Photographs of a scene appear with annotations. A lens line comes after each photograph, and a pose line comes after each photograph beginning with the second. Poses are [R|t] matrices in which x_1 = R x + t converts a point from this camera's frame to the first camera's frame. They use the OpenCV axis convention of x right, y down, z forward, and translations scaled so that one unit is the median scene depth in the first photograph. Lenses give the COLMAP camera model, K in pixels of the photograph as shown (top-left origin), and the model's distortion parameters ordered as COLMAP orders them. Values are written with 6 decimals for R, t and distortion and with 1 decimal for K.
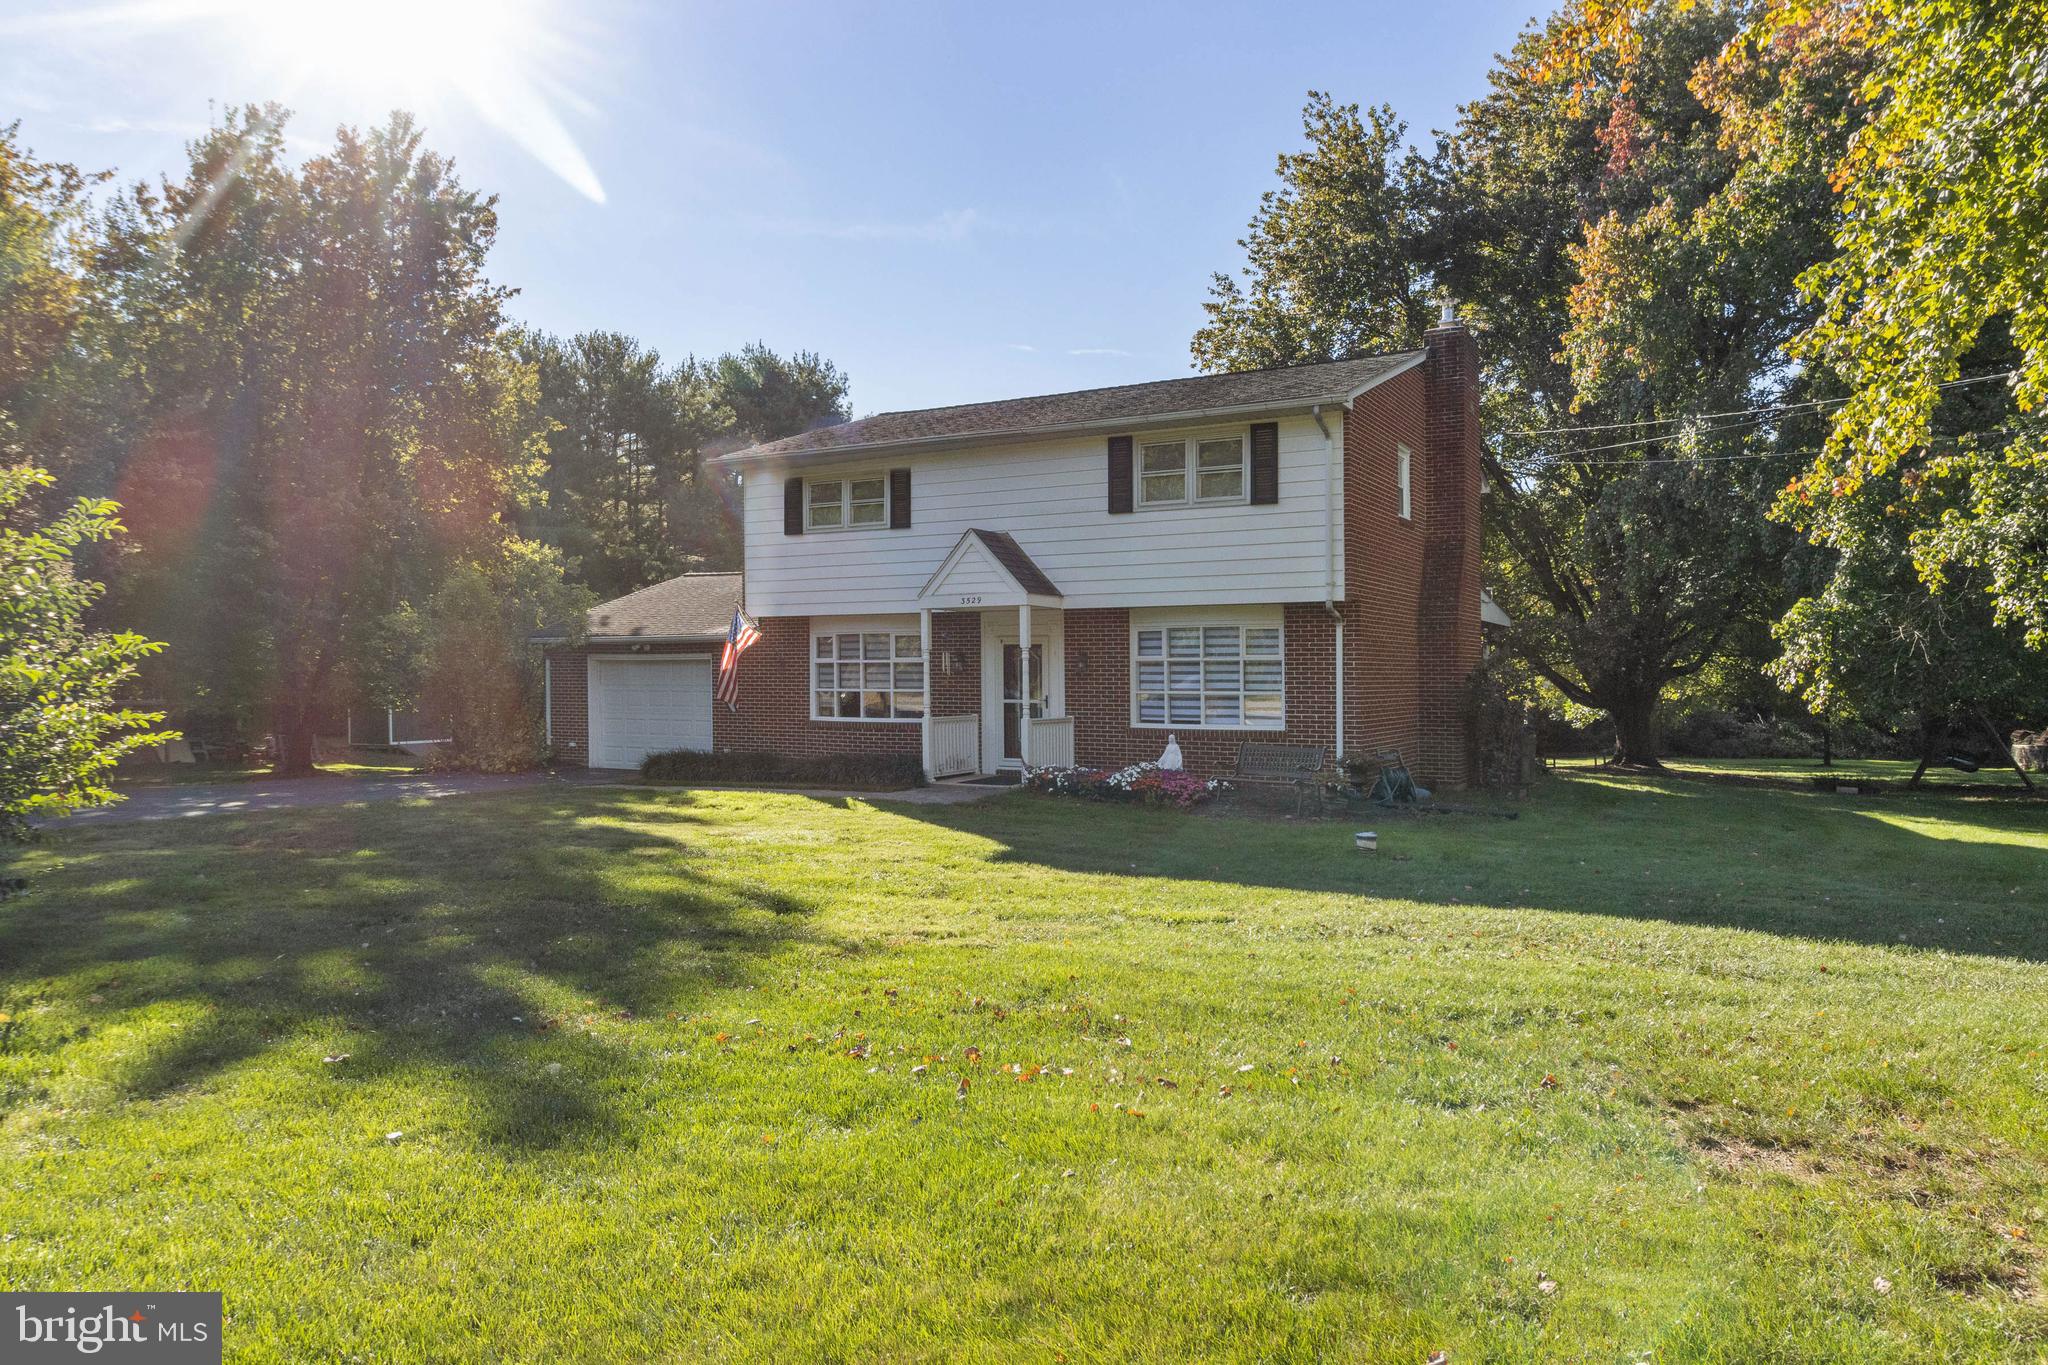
lens RADIAL K [[1334.2, 0, 1025.6], [0, 1334.2, 668.9], [0, 0, 1]] dist [-0.008055, -0.003597]
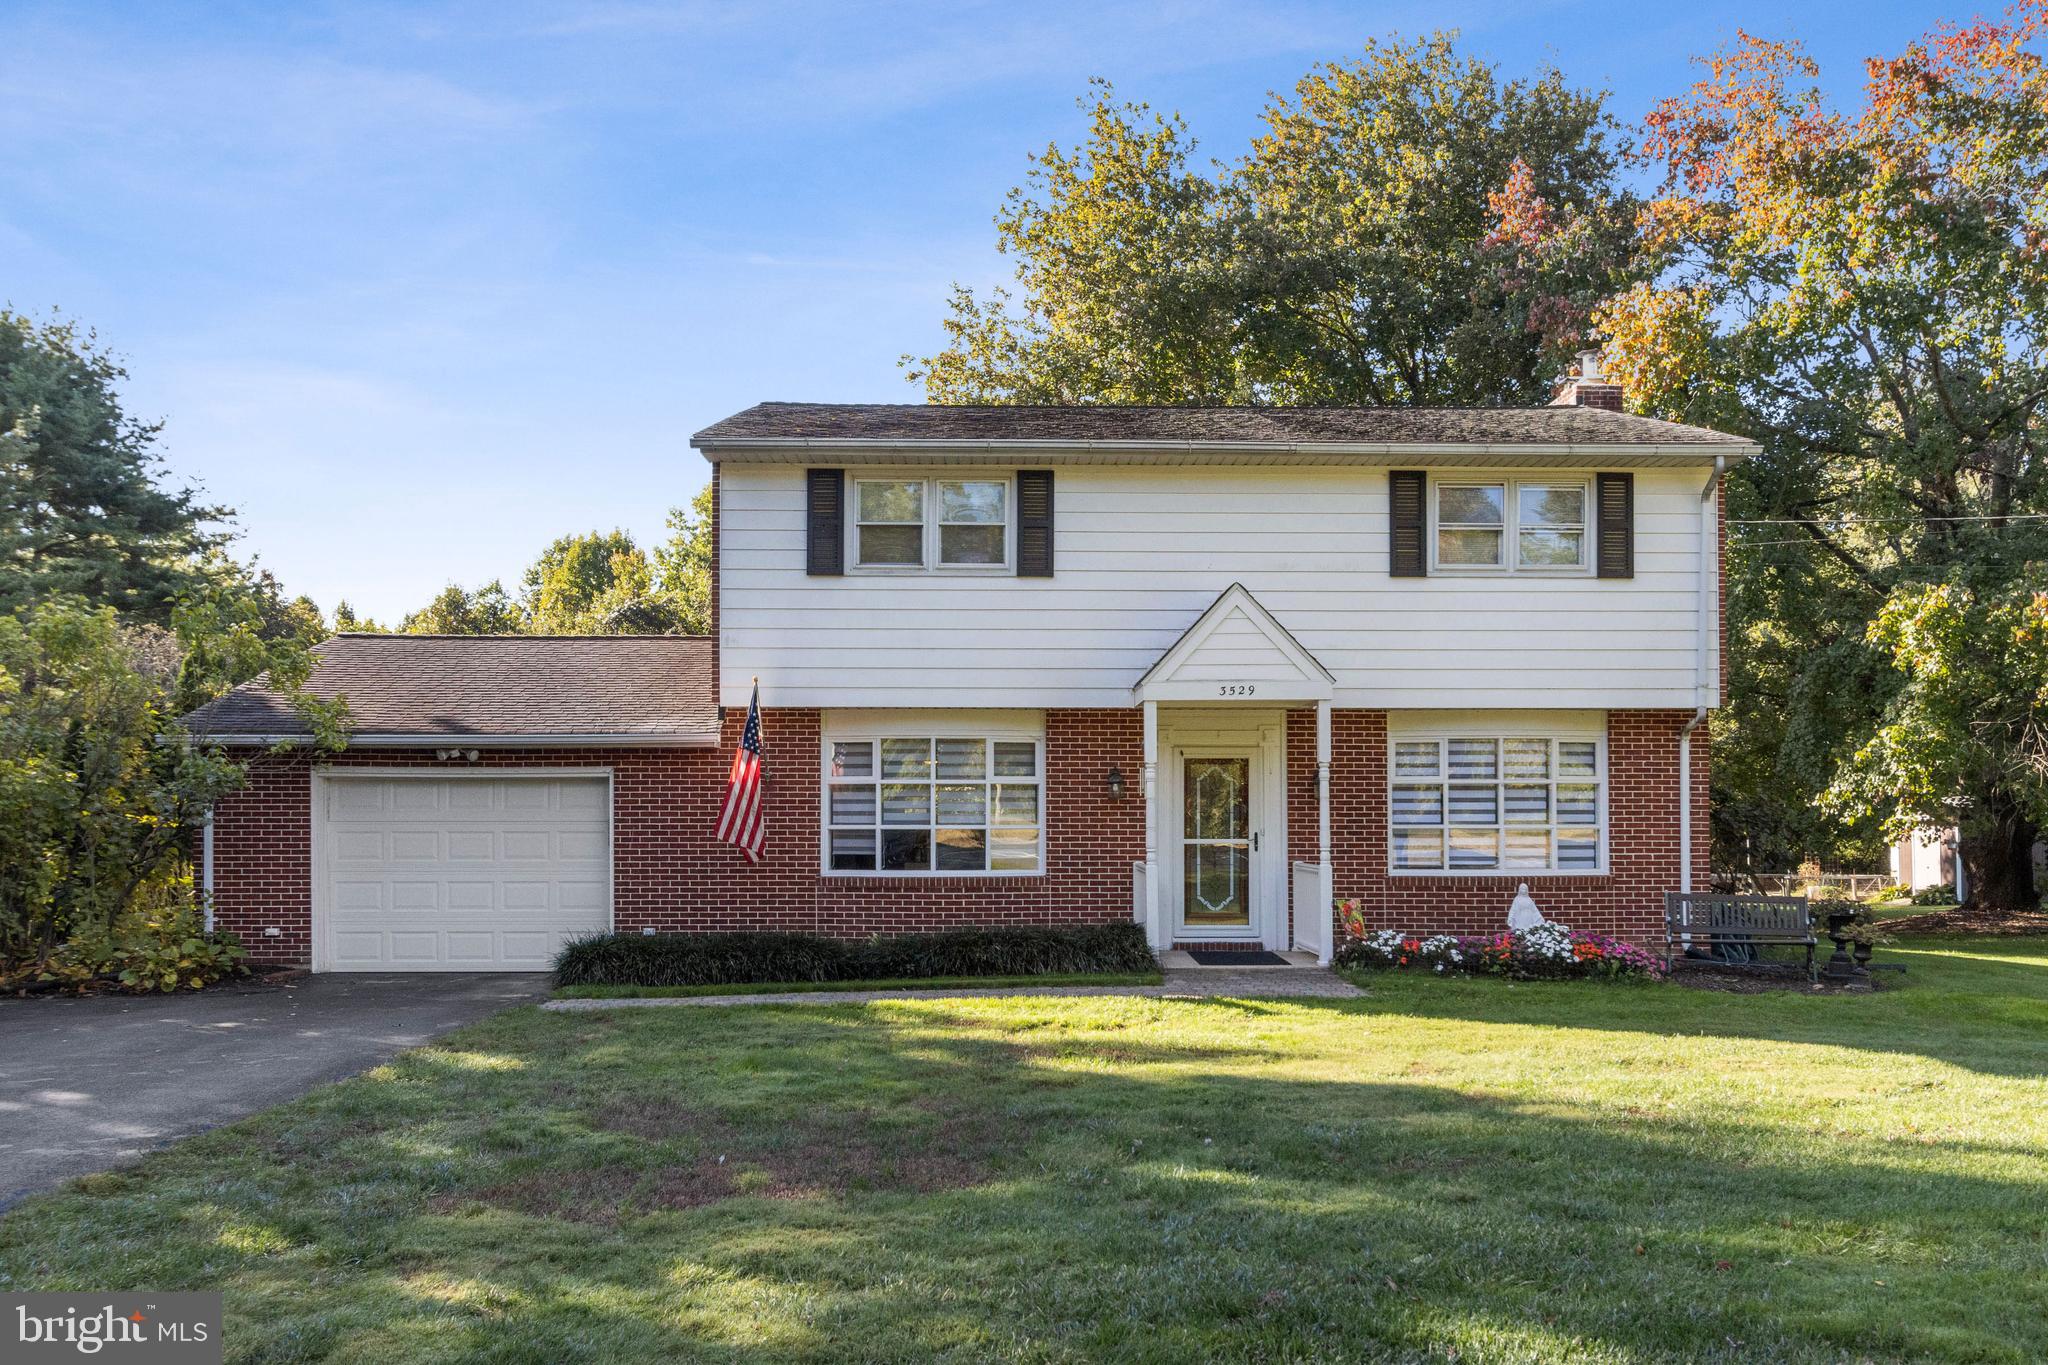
lens RADIAL K [[1707.2, 0, 1009.1], [0, 1707.2, 693.2], [0, 0, 1]] dist [-0.017421, -0.007148]
pose [[0.856185, 0.032798, 0.515628, -0.530622], [-0.001469, 0.998134, -0.061051, 0.001956], [-0.516668, 0.051513, 0.854635, 0.300282]]
